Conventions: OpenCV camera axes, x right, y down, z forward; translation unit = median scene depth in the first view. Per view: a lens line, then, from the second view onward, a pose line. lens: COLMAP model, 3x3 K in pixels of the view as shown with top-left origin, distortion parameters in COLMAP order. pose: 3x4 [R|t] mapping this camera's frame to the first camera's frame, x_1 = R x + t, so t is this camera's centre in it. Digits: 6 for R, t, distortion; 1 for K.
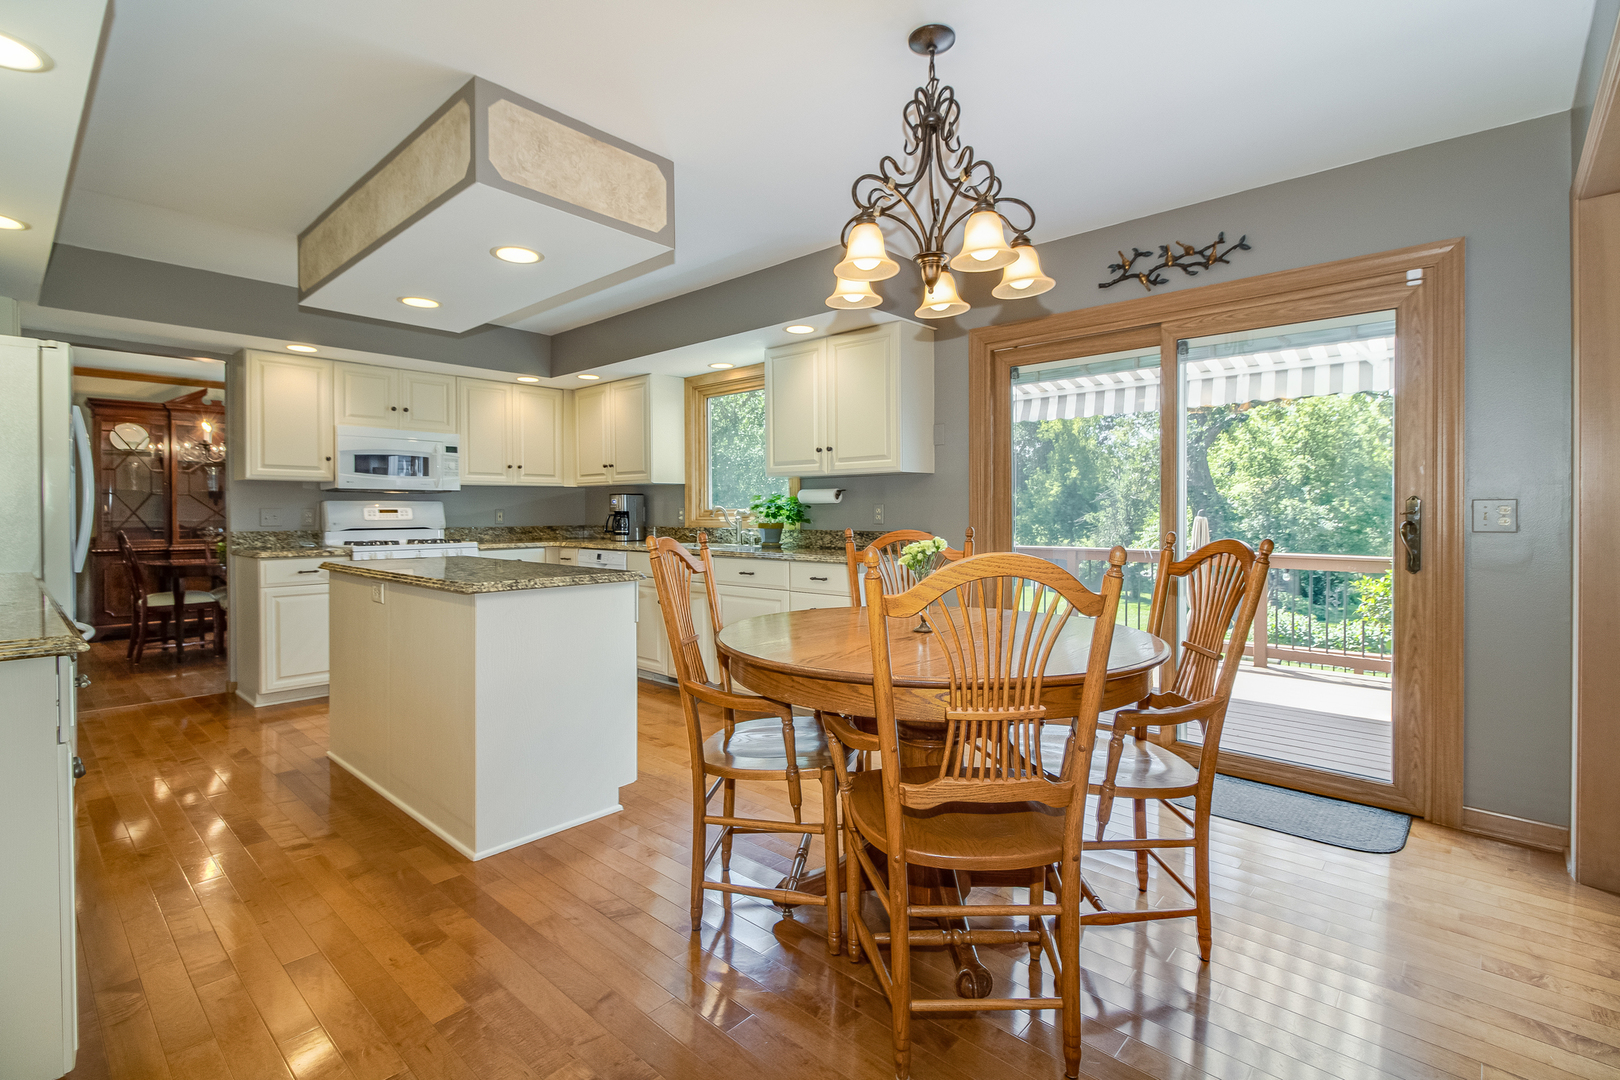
lens RADIAL K [[735.1, 0, 804.4], [0, 735.1, 518.0], [0, 0, 1]] dist [0.000470, -0.000165]
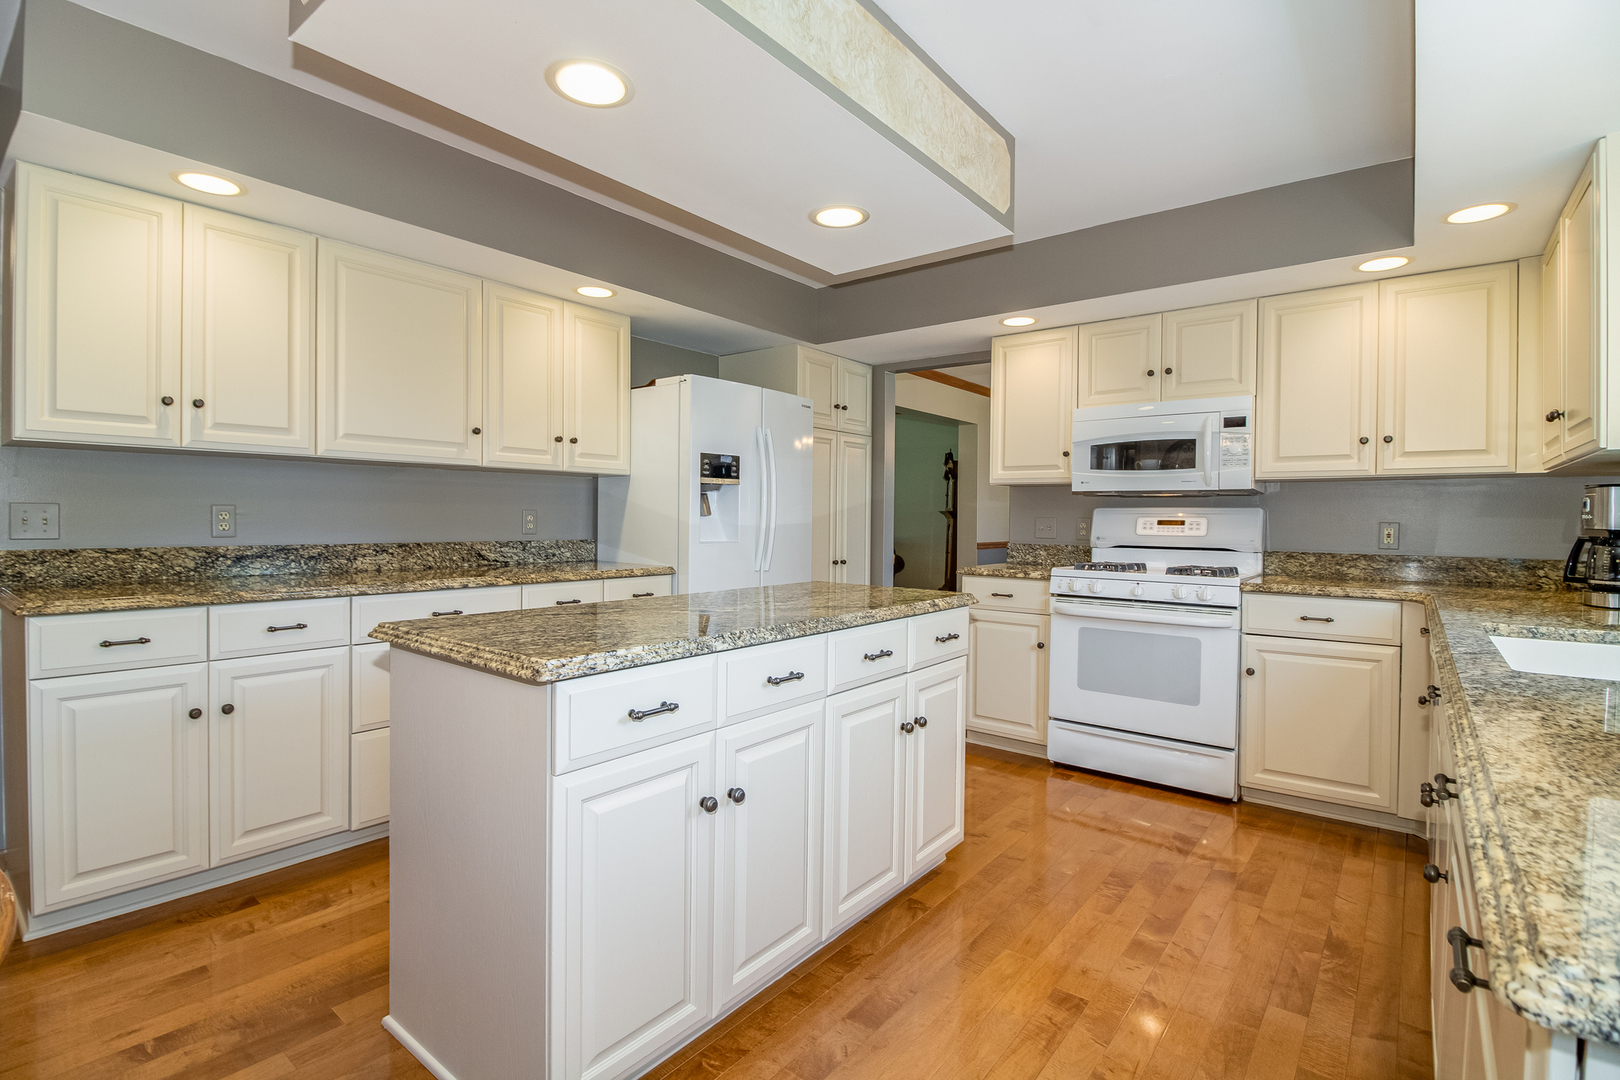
lens RADIAL K [[755.1, 0, 806.8], [0, 755.1, 528.8], [0, 0, 1]] dist [-0.001437, -0.000330]
pose [[0.064304, 0.018129, -0.997766, 0.123798], [-0.021172, 0.999635, 0.016799, -0.008529], [0.997706, 0.020044, 0.064664, 0.631828]]
